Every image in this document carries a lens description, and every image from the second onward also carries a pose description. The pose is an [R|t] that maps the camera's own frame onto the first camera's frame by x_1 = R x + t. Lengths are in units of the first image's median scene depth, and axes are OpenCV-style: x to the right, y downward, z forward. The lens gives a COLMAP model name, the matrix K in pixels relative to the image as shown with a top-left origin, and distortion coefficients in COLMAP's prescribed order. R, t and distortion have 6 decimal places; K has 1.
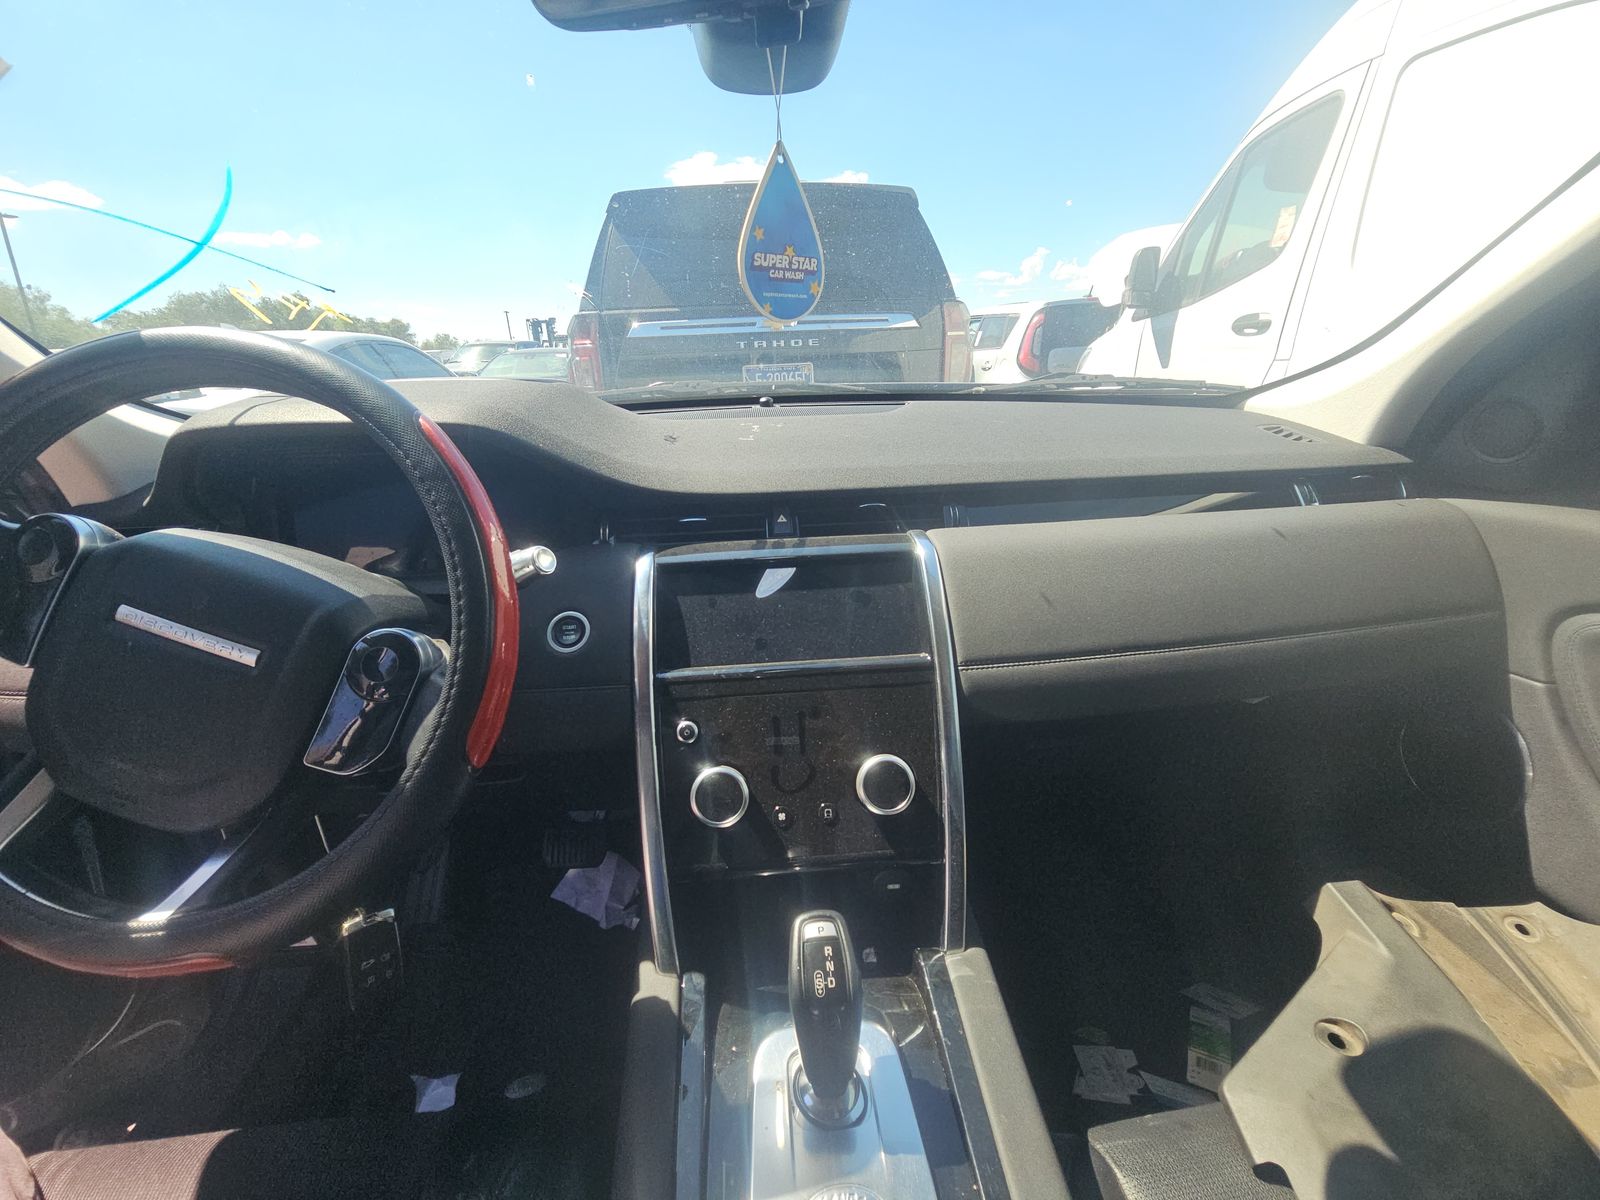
lens RADIAL K [[626.5, 0, 800.0], [0, 626.5, 600.0], [0, 0, 1]] dist [-0.000119, 0.009473]
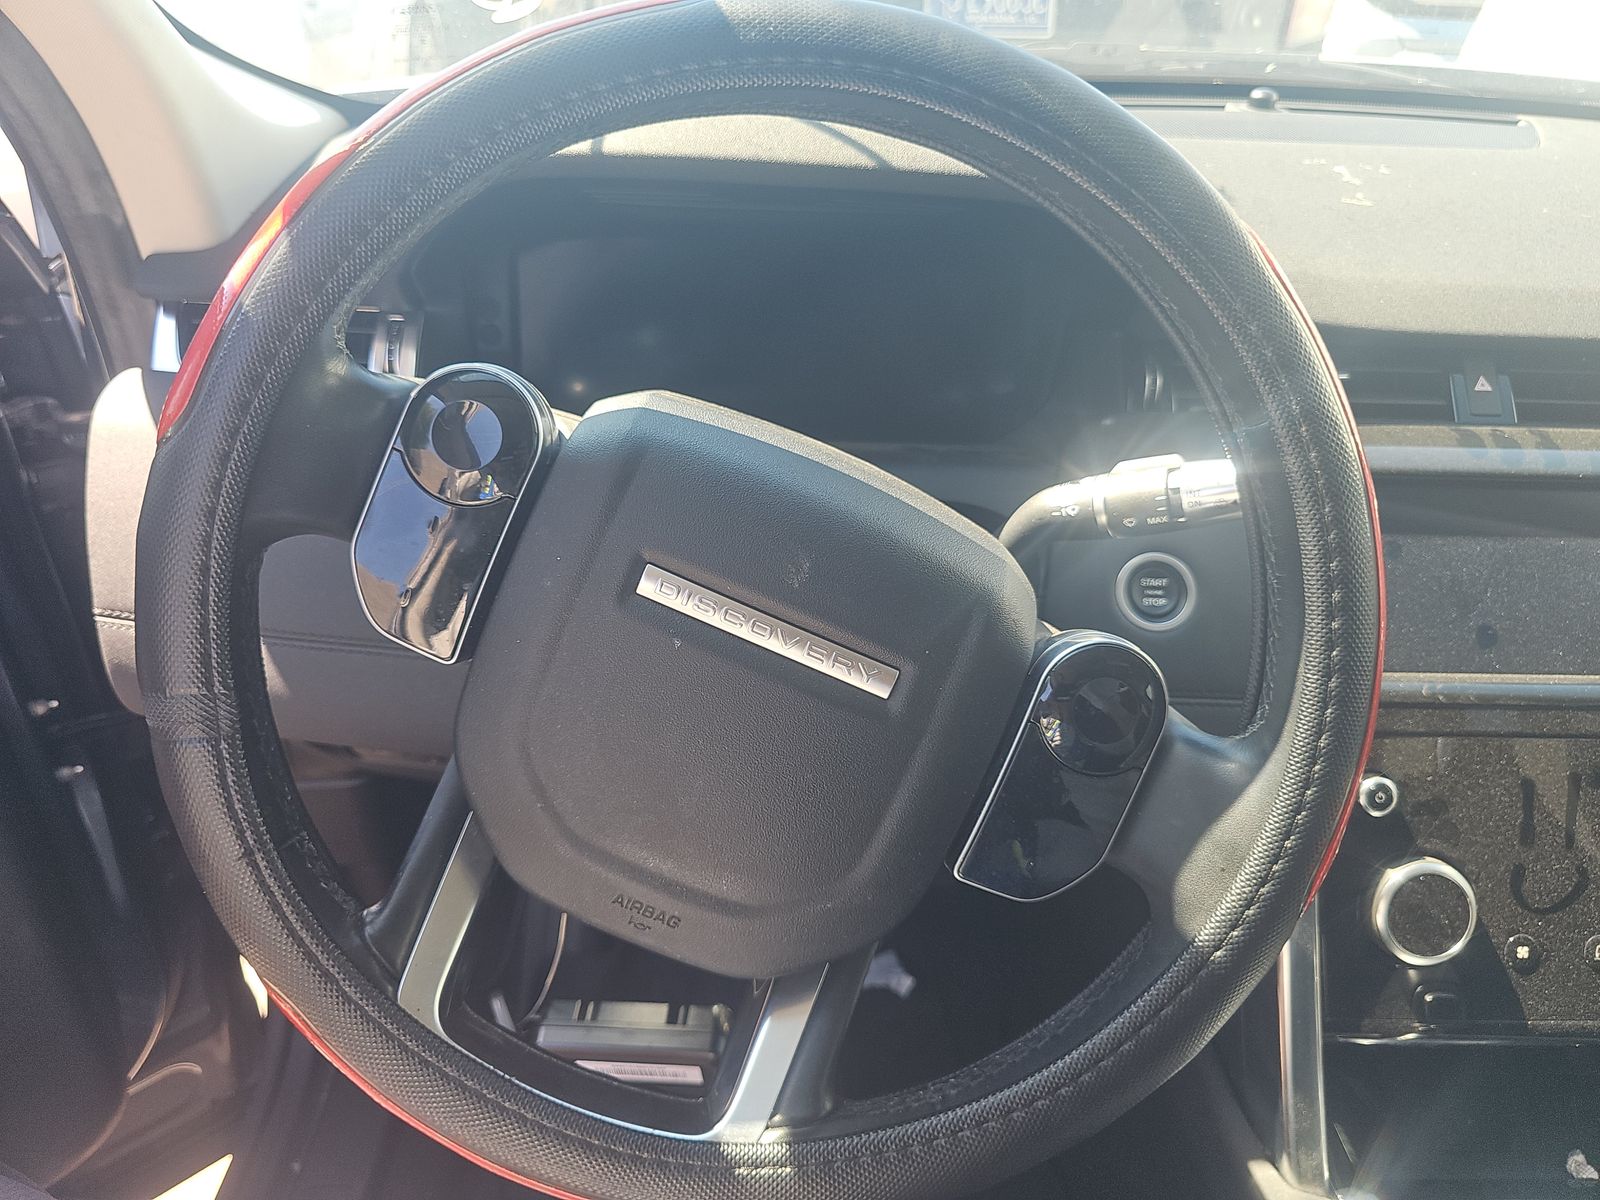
lens RADIAL K [[1004.1, 0, 800.0], [0, 1004.1, 600.0], [0, 0, 1]] dist [-0.005917, -0.000834]
pose [[0.996673, 0.080868, -0.010140, -0.677676], [-0.076869, 0.974066, 0.212805, -0.102680], [0.027086, -0.211317, 0.977042, 0.164458]]
